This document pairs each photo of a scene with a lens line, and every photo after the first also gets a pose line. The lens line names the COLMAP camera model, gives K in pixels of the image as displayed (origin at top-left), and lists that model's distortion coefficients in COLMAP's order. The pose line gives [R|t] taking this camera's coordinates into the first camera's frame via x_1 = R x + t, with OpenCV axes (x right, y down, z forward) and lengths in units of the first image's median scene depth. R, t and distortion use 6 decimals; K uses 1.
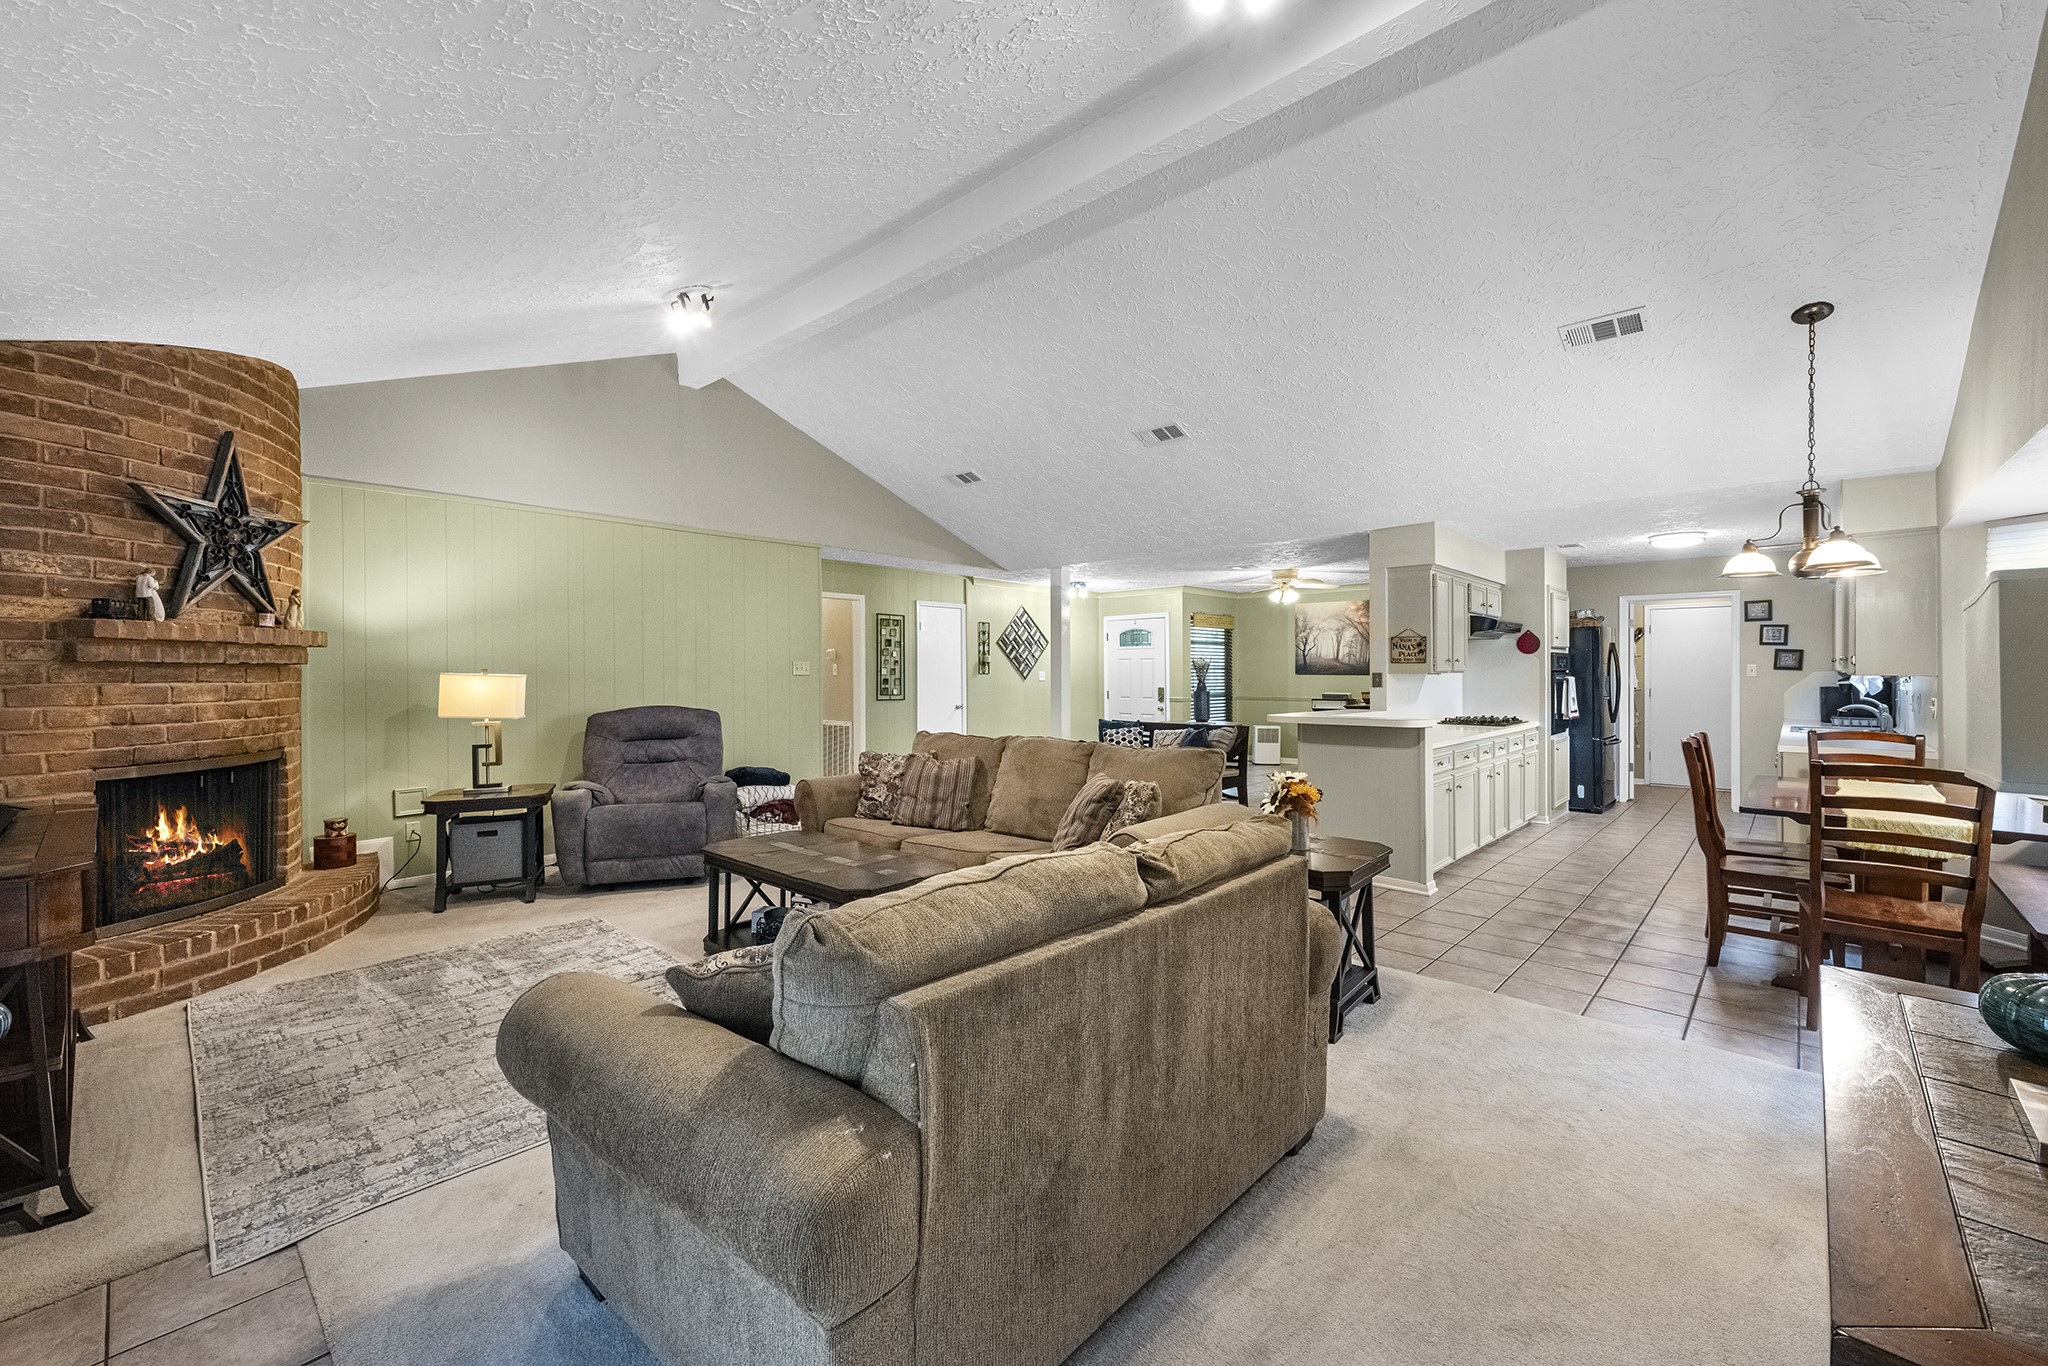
lens RADIAL K [[825.6, 0, 1015.1], [0, 825.6, 672.7], [0, 0, 1]] dist [0.001184, -0.000036]
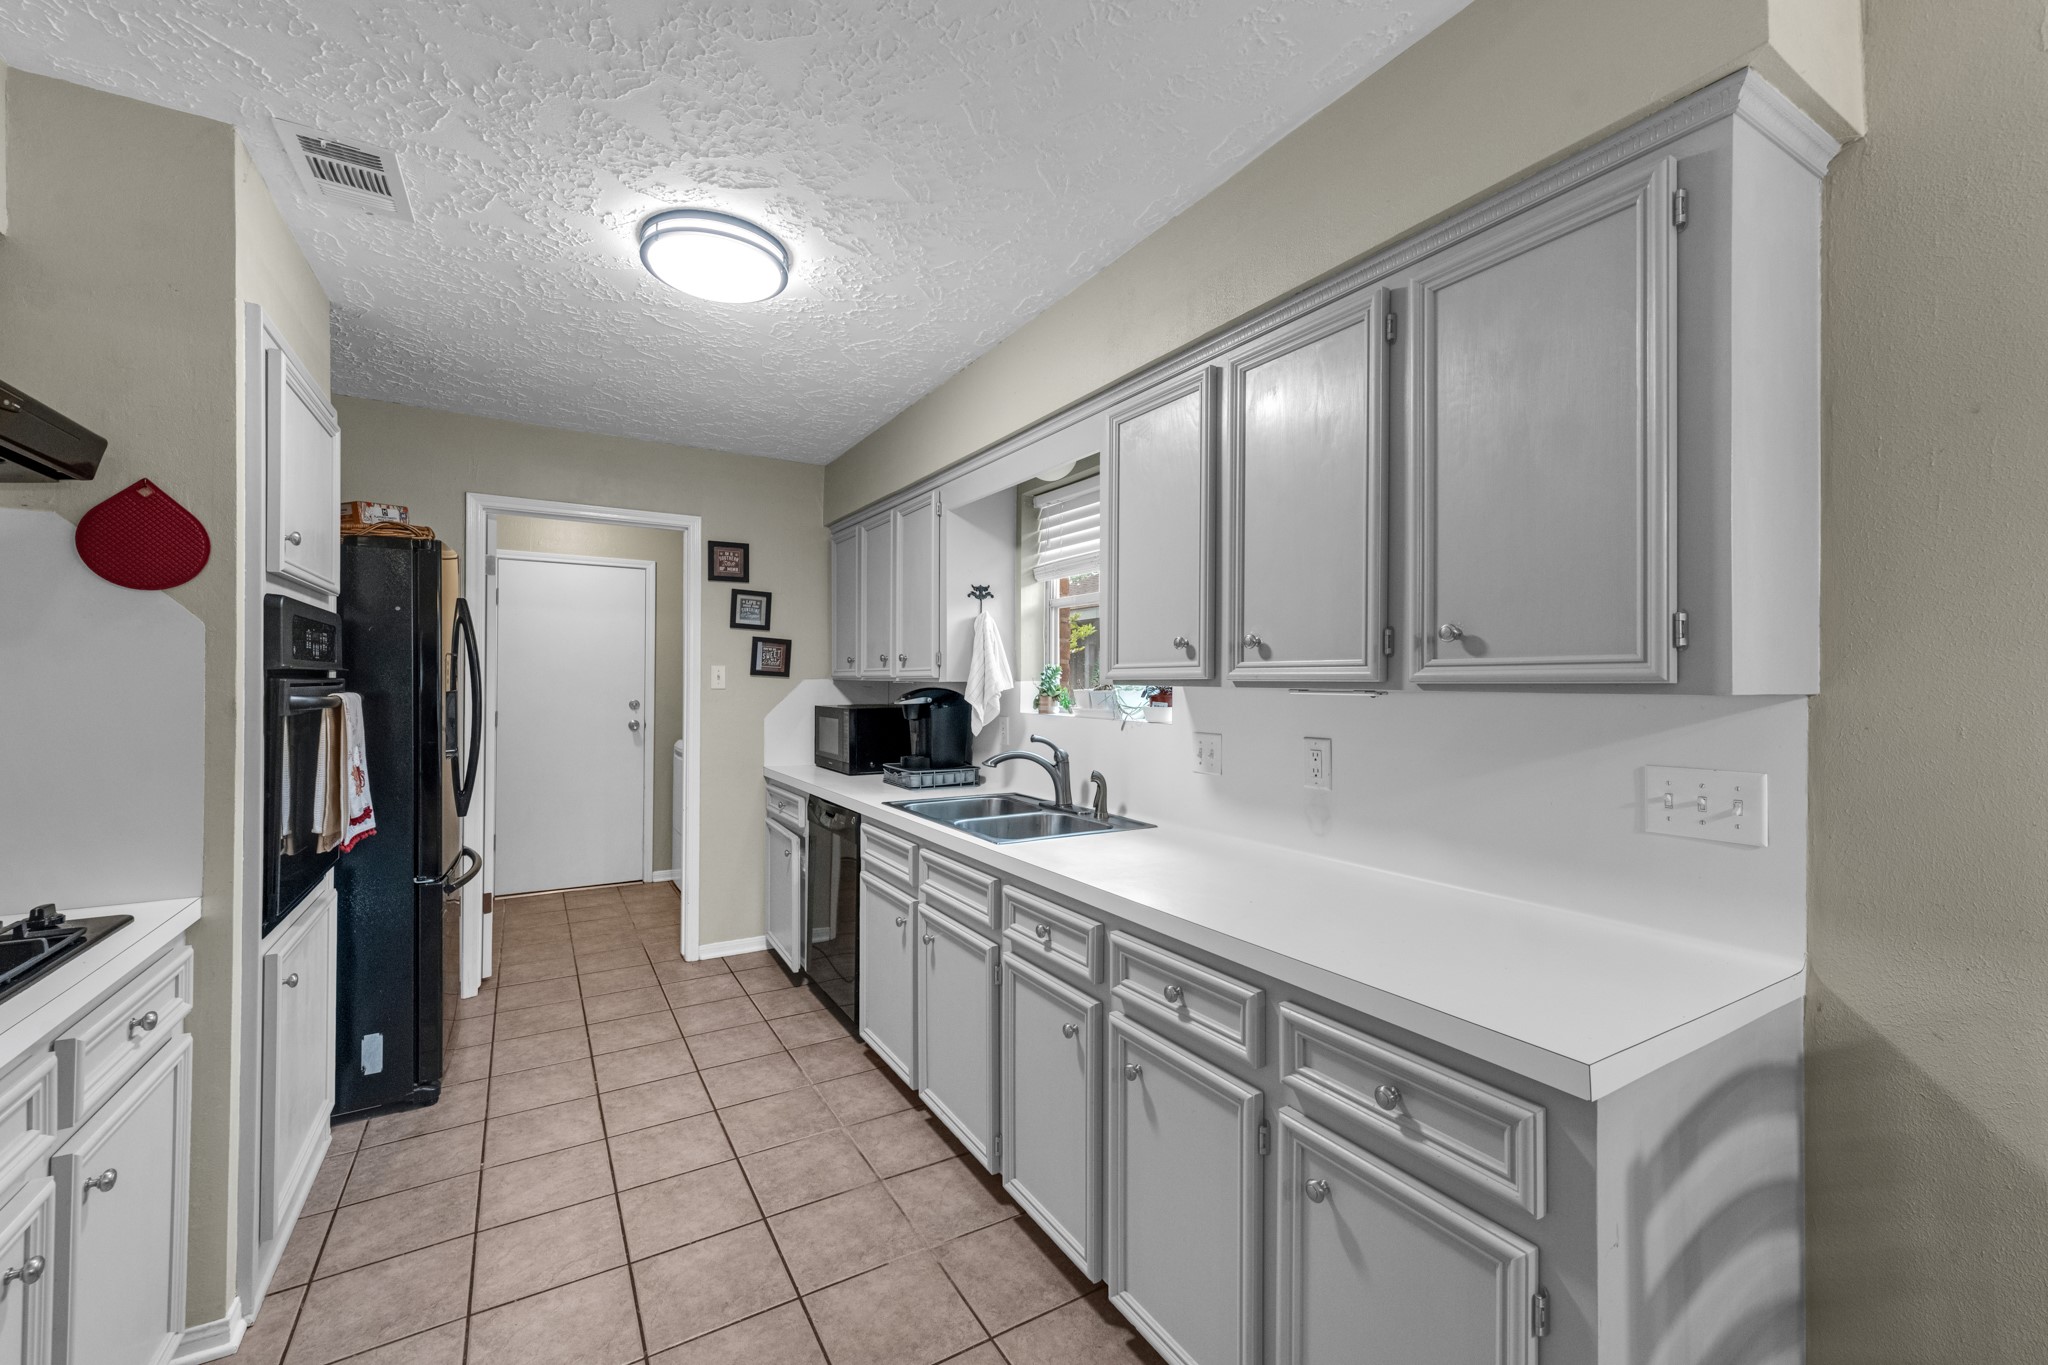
lens RADIAL K [[819.9, 0, 1020.5], [0, 819.9, 677.4], [0, 0, 1]] dist [0.007147, -0.000121]
pose [[0.264230, 0.008171, 0.964425, 0.457869], [-0.002702, 0.999966, -0.007732, 0.001065], [-0.964456, -0.000563, 0.264243, 0.697601]]
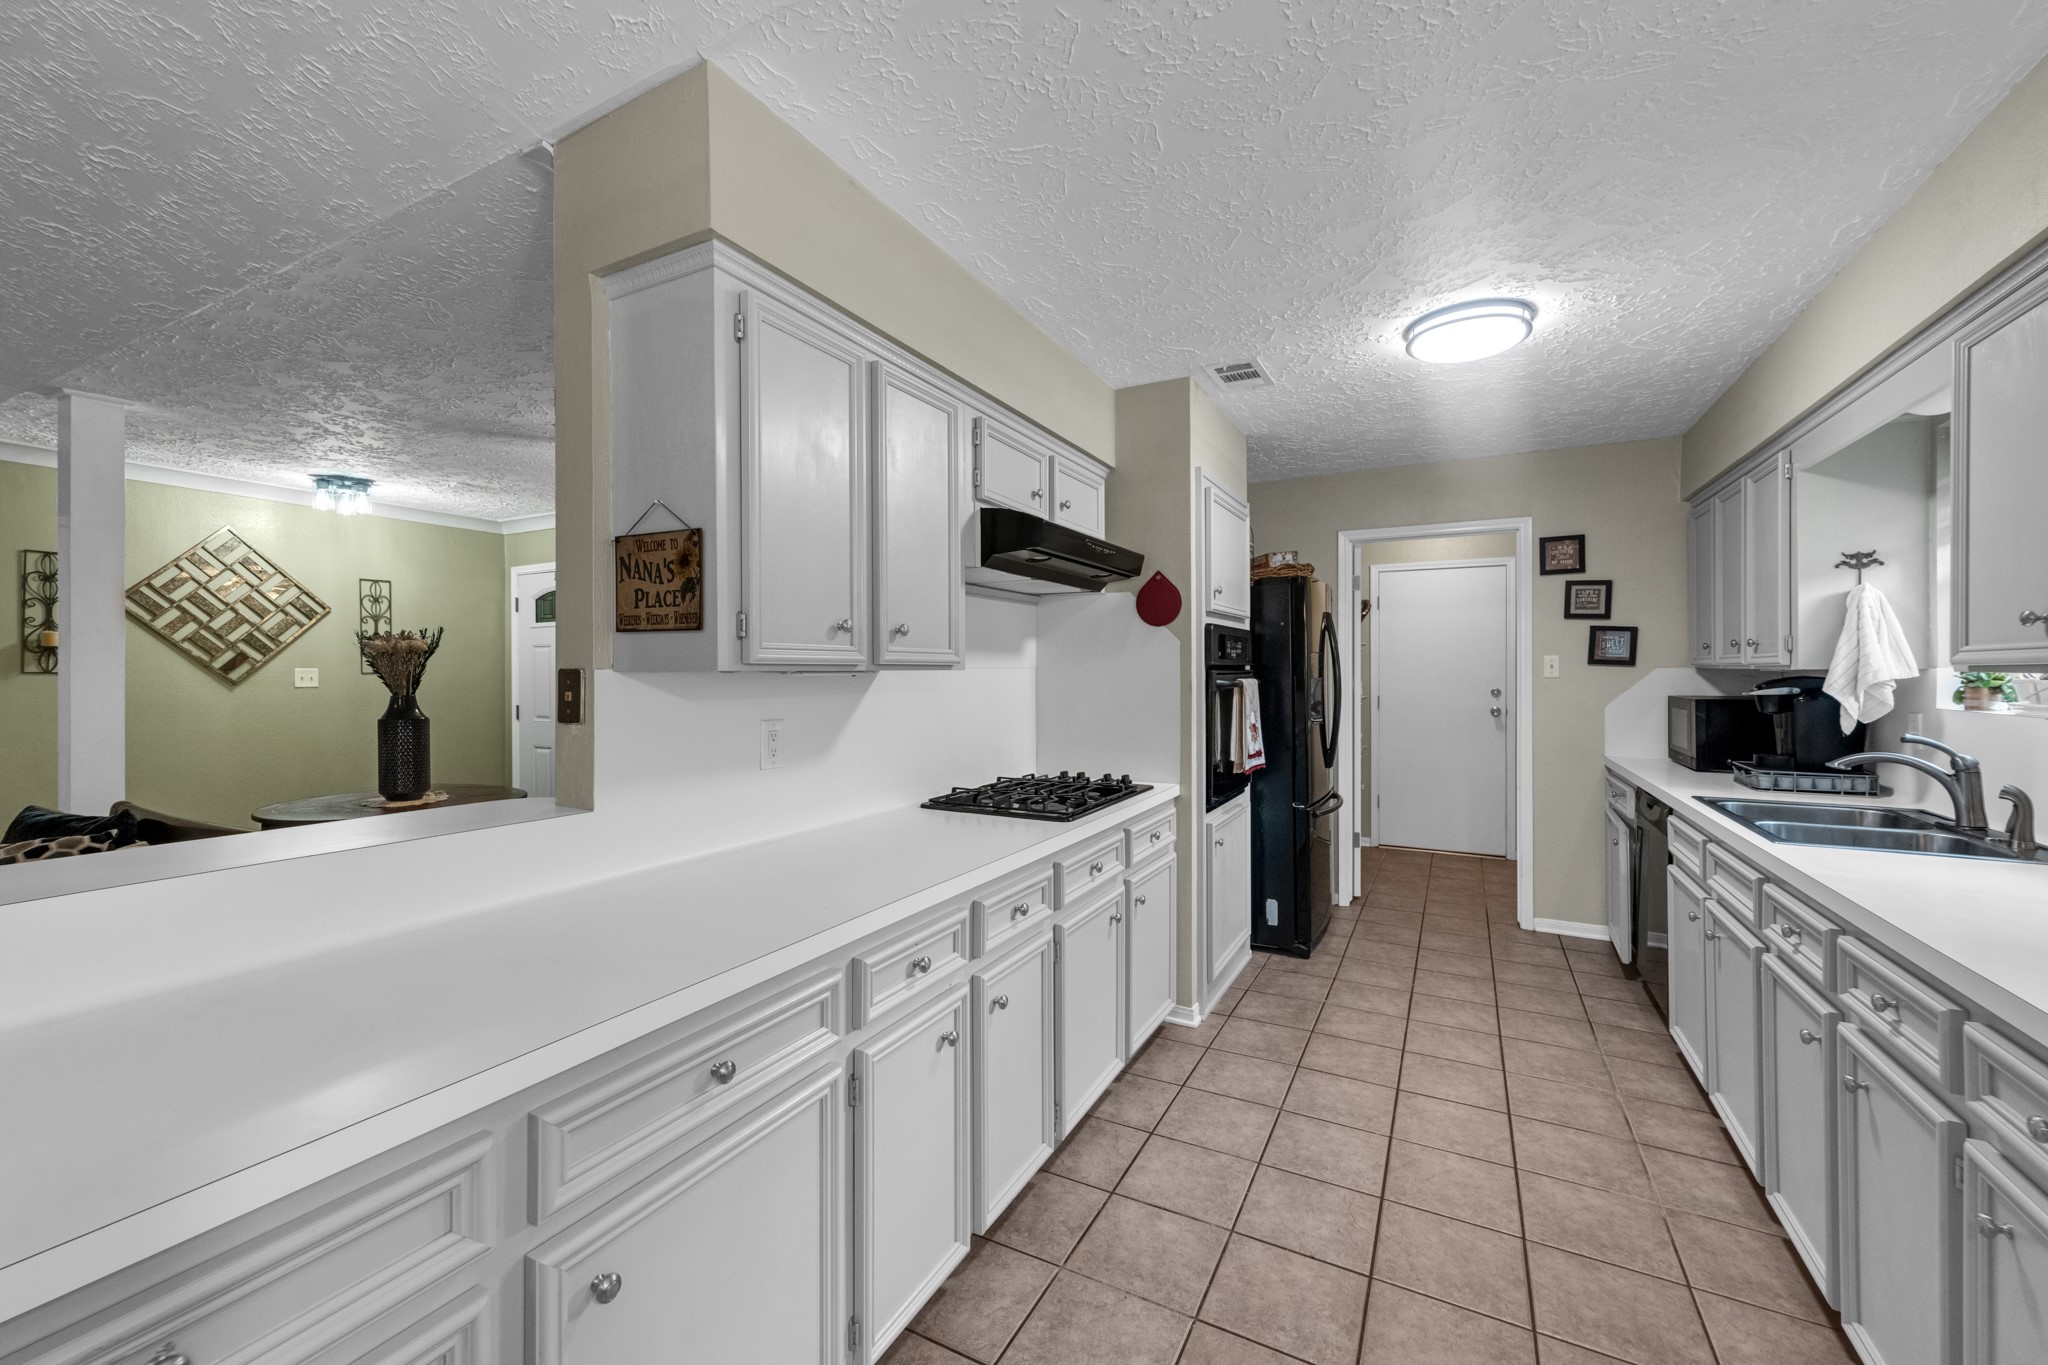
lens RADIAL K [[819.9, 0, 1020.5], [0, 819.9, 677.4], [0, 0, 1]] dist [0.007147, -0.000121]
pose [[0.964200, -0.002116, 0.265167, 0.423895], [0.000858, 0.999988, 0.004861, 0.001599], [-0.265174, -0.004460, 0.964190, 0.586508]]
